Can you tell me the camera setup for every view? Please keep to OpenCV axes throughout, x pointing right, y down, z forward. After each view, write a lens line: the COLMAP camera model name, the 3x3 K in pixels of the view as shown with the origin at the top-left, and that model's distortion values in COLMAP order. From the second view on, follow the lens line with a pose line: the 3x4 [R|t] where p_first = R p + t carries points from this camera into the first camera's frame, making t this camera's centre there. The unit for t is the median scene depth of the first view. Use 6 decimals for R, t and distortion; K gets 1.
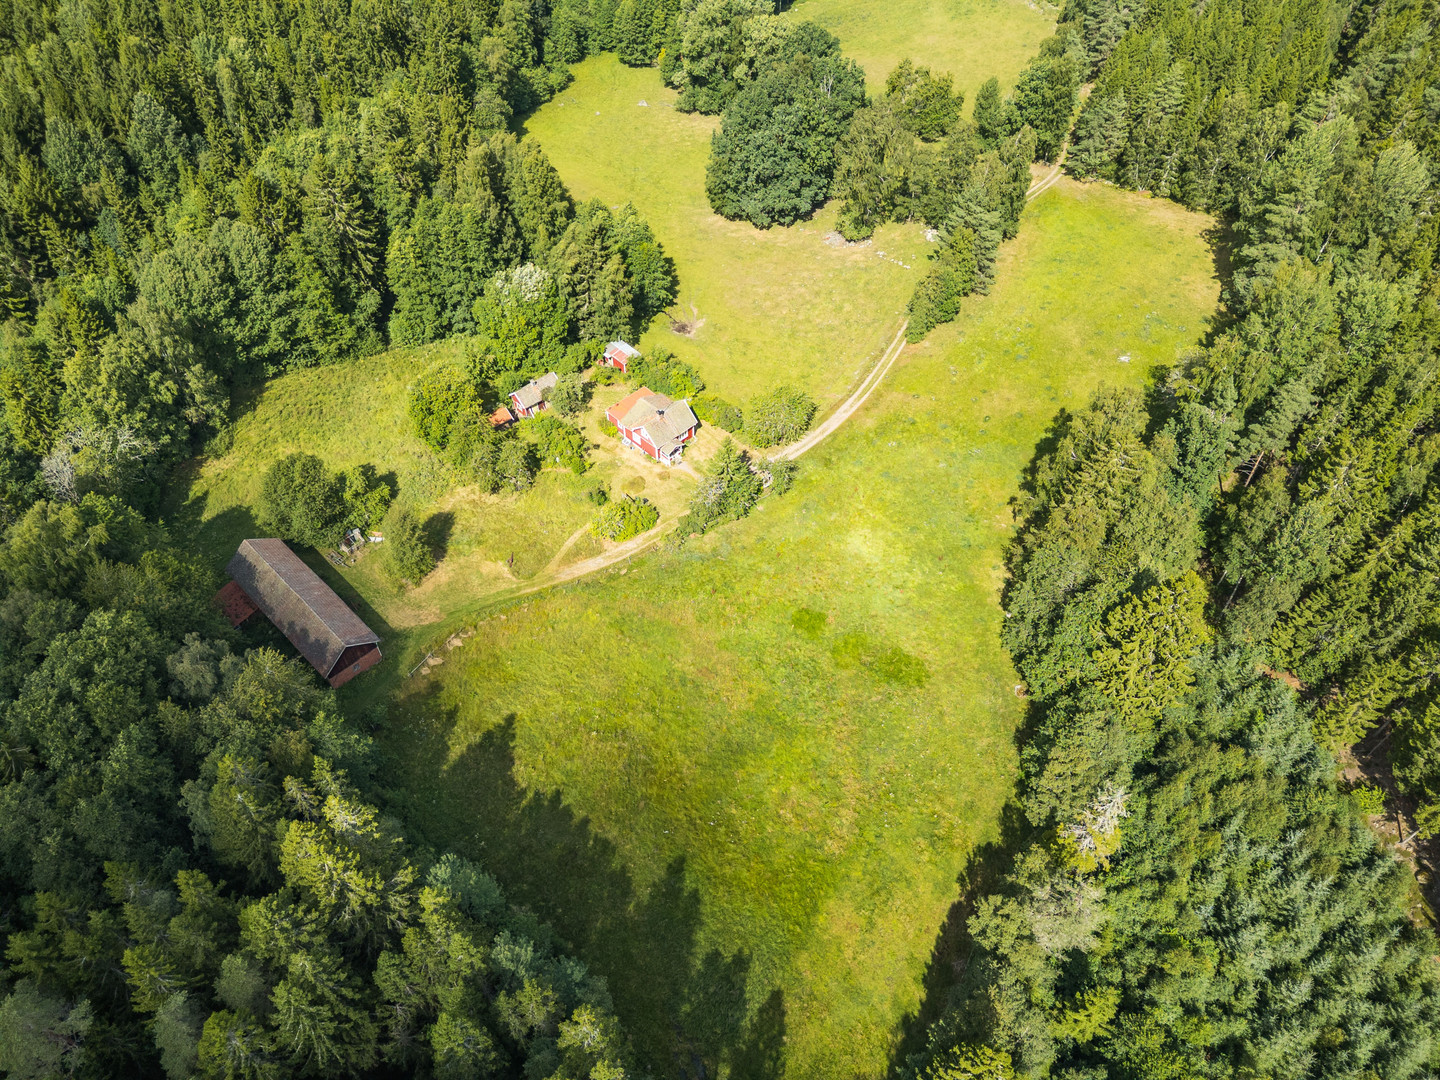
lens RADIAL K [[1011.7, 0, 720.0], [0, 1011.7, 540.0], [0, 0, 1]] dist [0.088005, -0.091253]
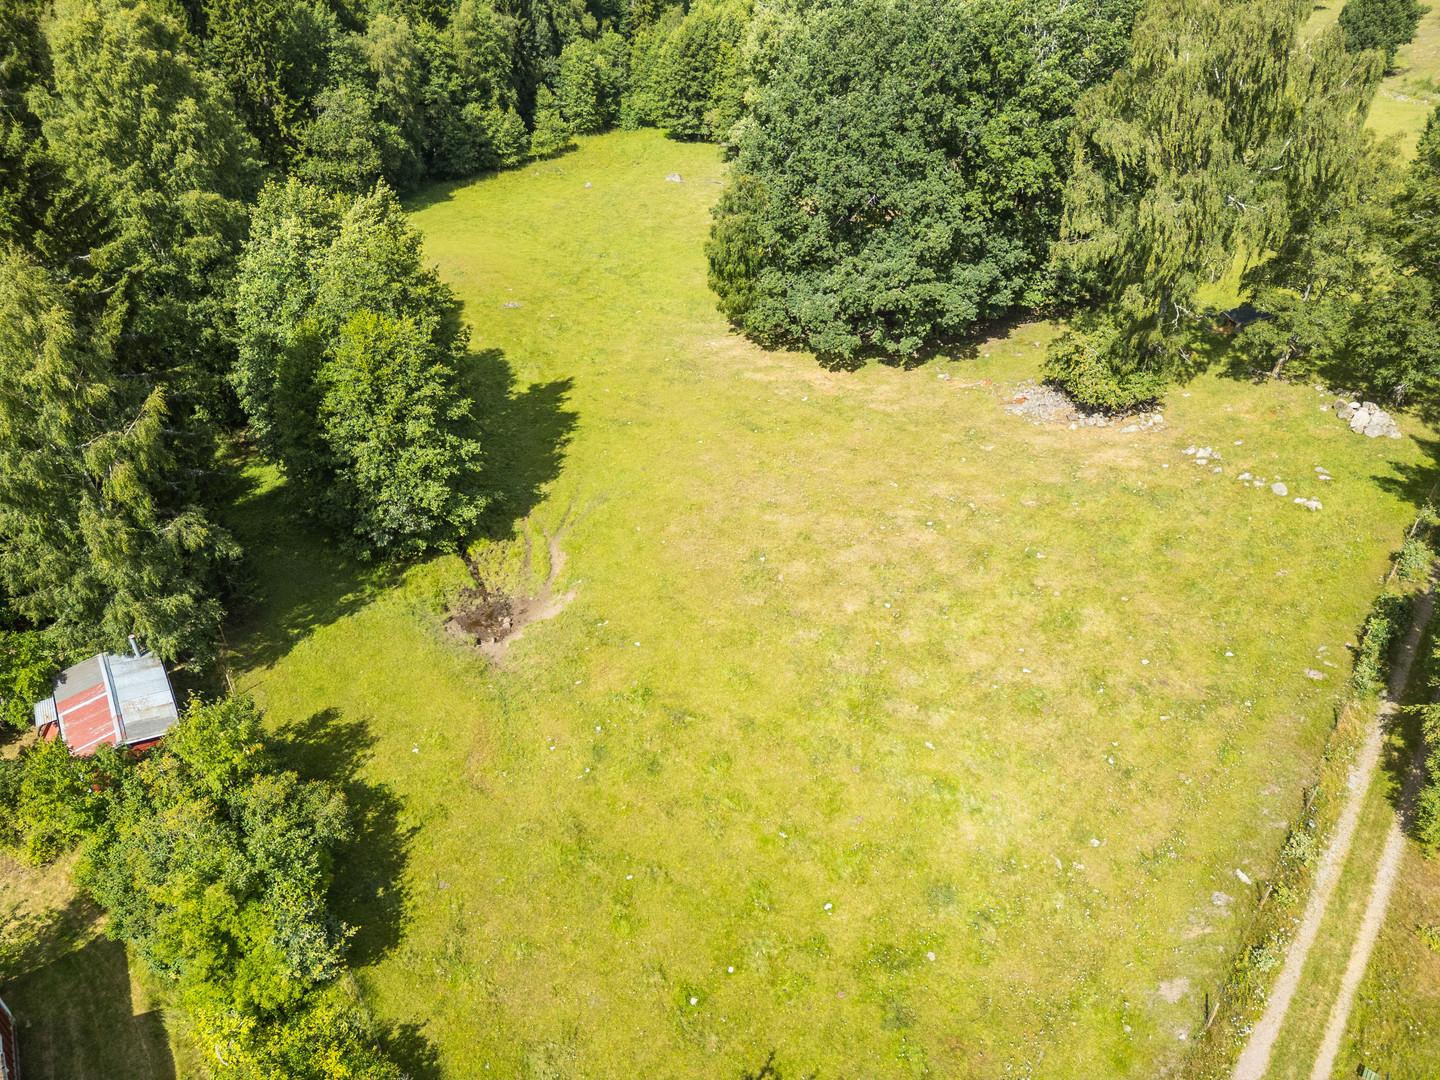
lens RADIAL K [[995.9, 0, 720.0], [0, 995.9, 540.0], [0, 0, 1]] dist [0.080303, -0.055110]
pose [[0.984334, 0.114963, -0.133678, 0.056880], [-0.141008, 0.968460, -0.205433, -0.165714], [0.105845, 0.221064, 0.969499, 0.668152]]
